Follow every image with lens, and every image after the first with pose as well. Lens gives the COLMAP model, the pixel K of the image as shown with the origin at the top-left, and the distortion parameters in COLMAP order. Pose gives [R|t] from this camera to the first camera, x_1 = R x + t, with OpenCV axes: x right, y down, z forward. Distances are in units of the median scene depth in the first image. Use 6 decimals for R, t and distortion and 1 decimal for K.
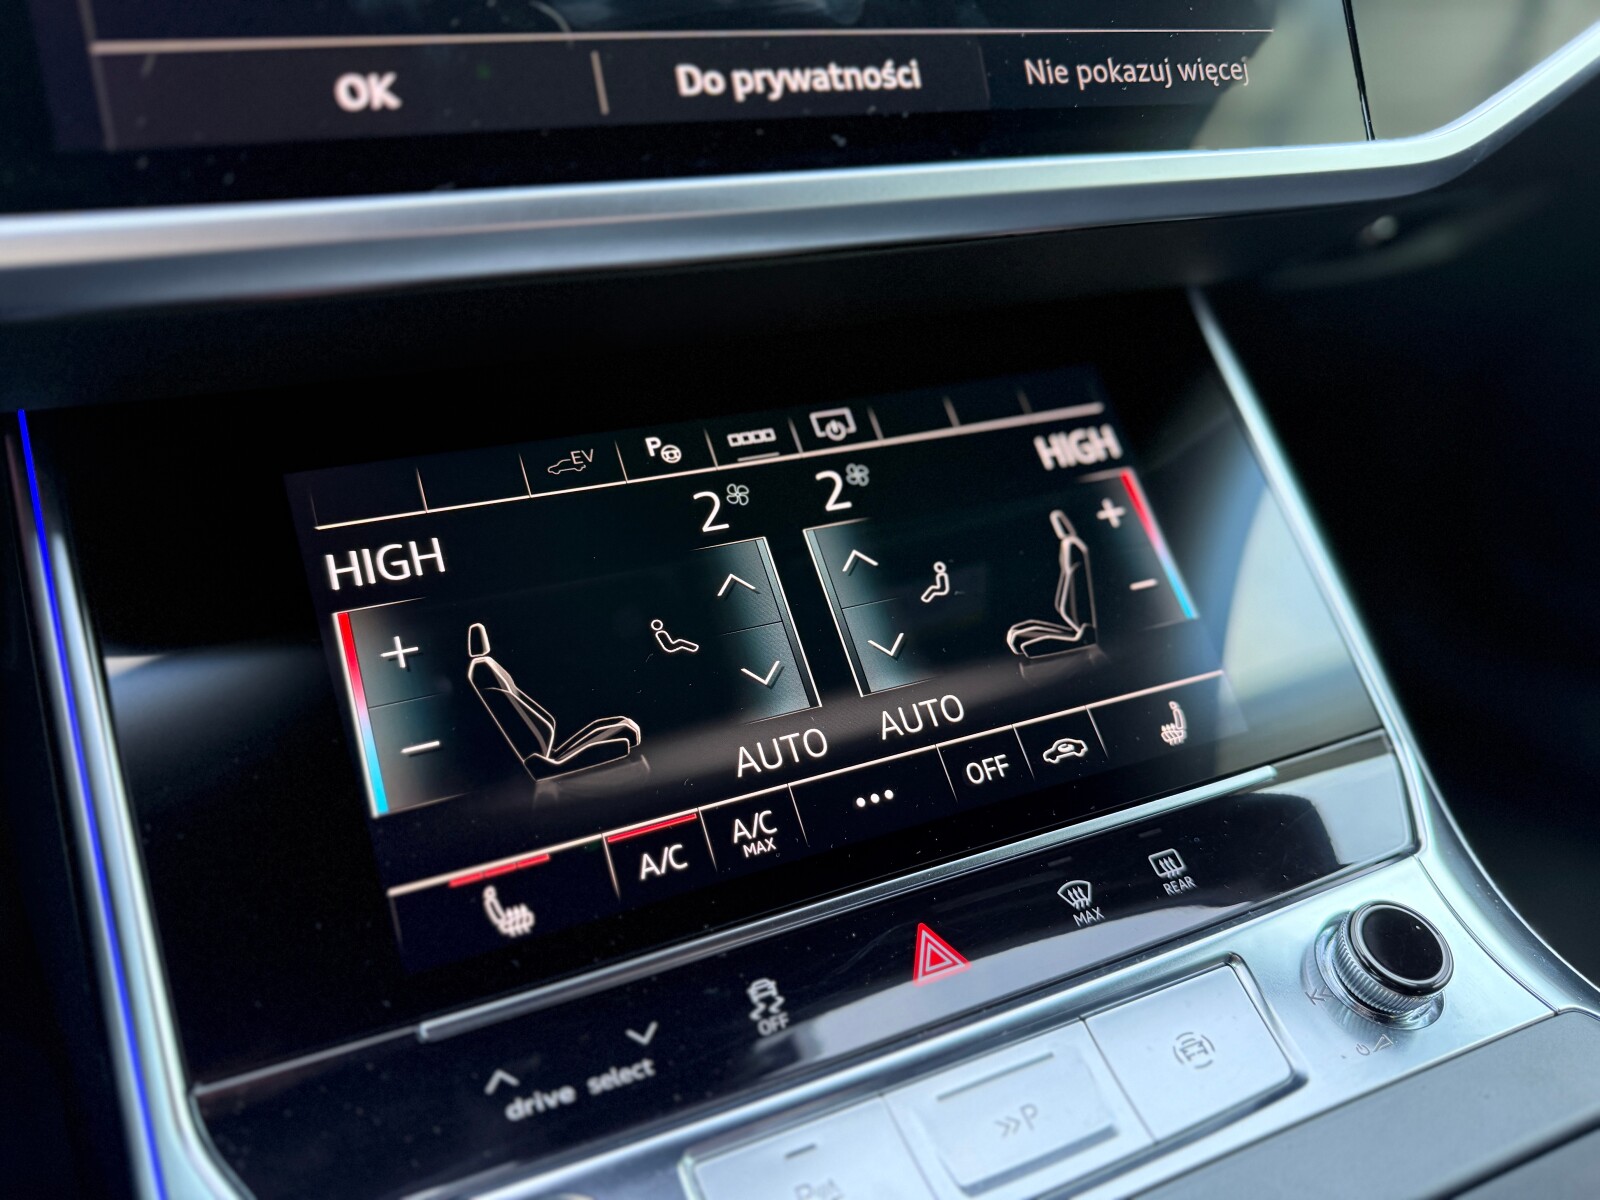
lens RADIAL K [[1159.1, 0, 800.0], [0, 1159.1, 600.0], [0, 0, 1]] dist [0.163517, -0.410339]
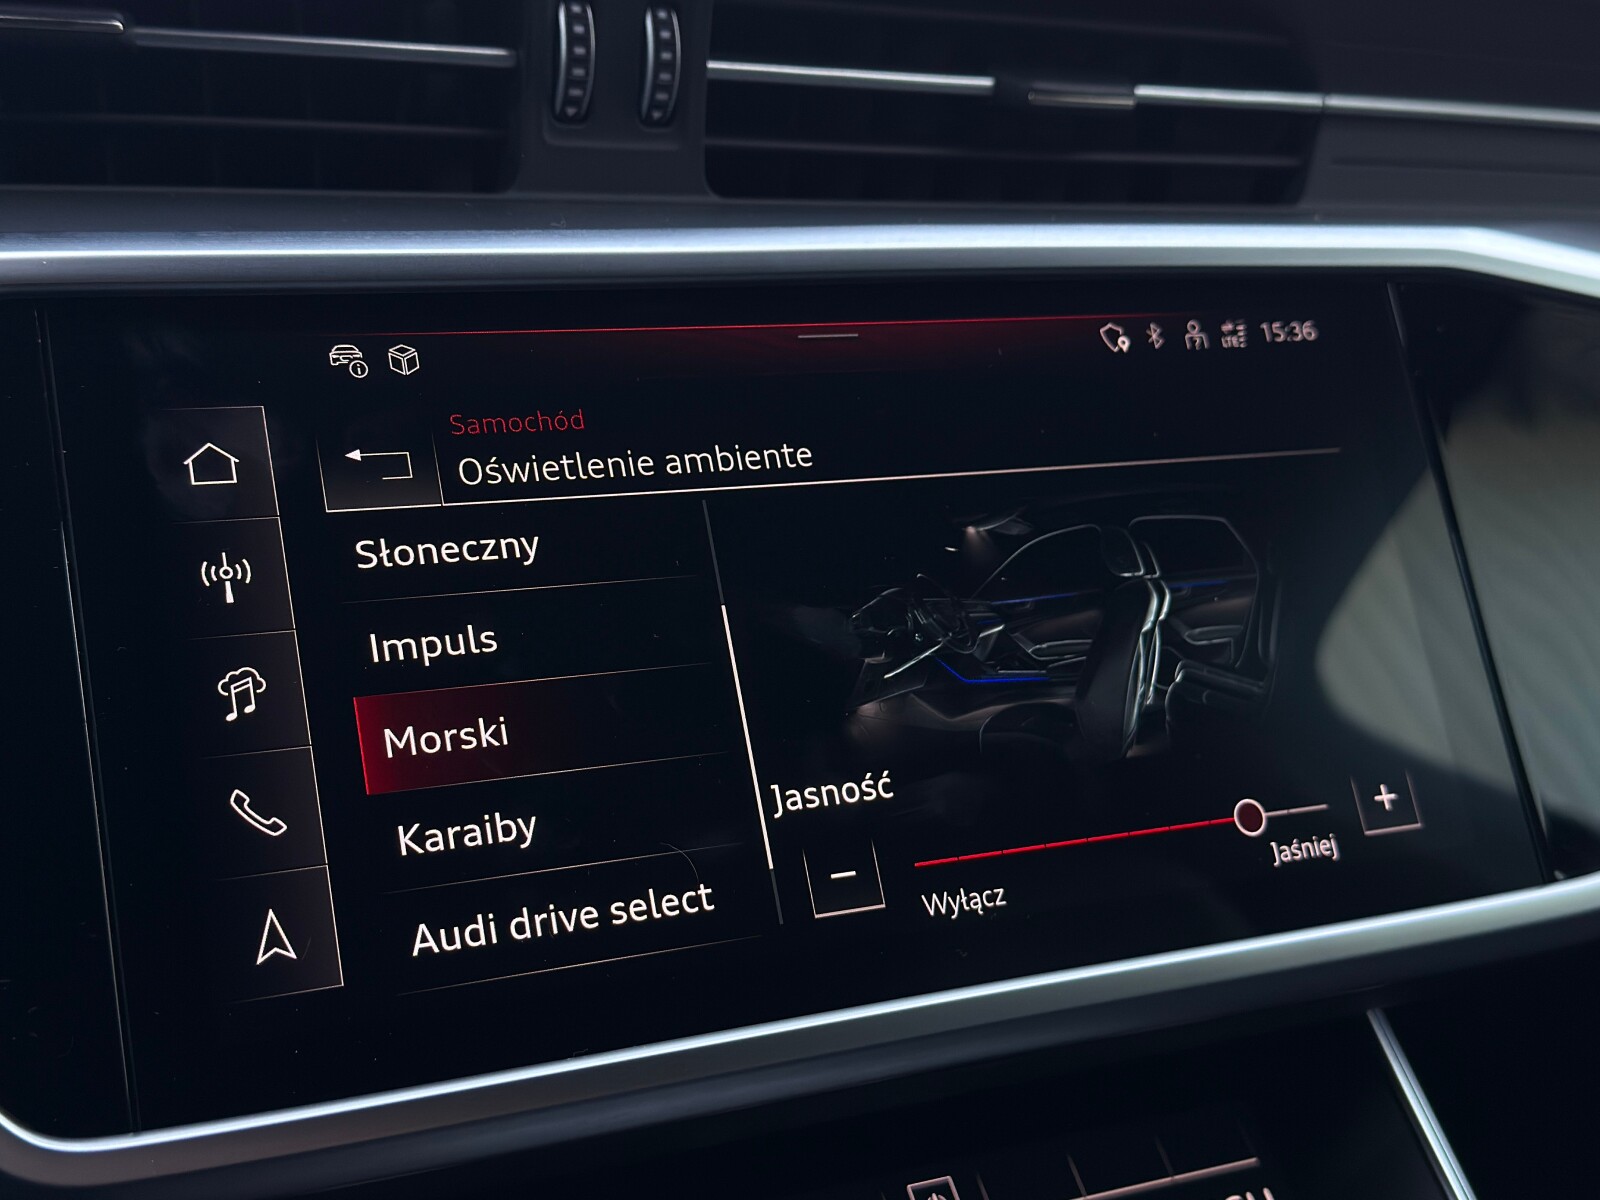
lens RADIAL K [[2103.1, 0, 802.6], [0, 2103.1, 610.8], [0, 0, 1]] dist [0.178512, -0.375280]
pose [[0.999430, 0.006184, 0.033199, -0.126835], [0.002784, 0.964655, -0.263500, -0.169865], [-0.033655, 0.263442, 0.964088, -0.596569]]
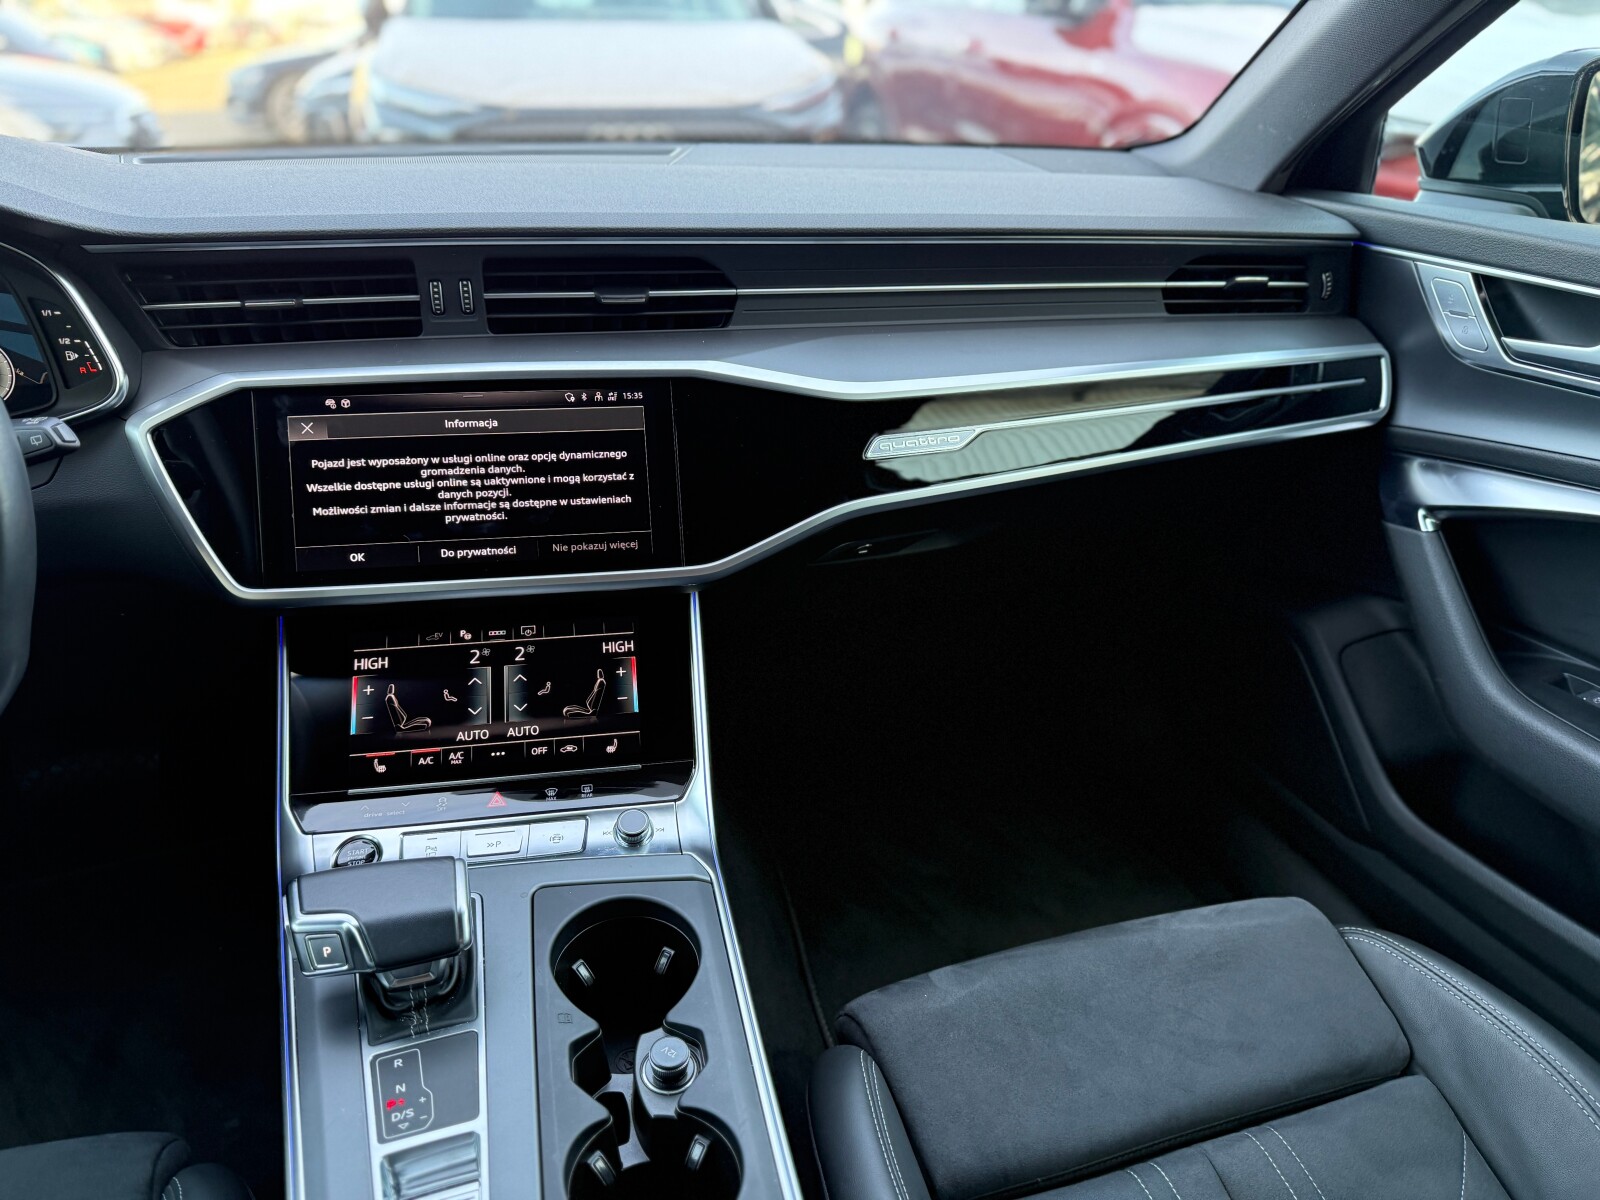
lens RADIAL K [[1123.5, 0, 808.0], [0, 1123.5, 603.8], [0, 0, 1]] dist [0.109685, -0.202624]
pose [[0.968204, 0.123293, -0.217671, 1.475472], [-0.126489, 0.991968, -0.000757, -0.337650], [0.215830, 0.028265, 0.976022, -1.835312]]
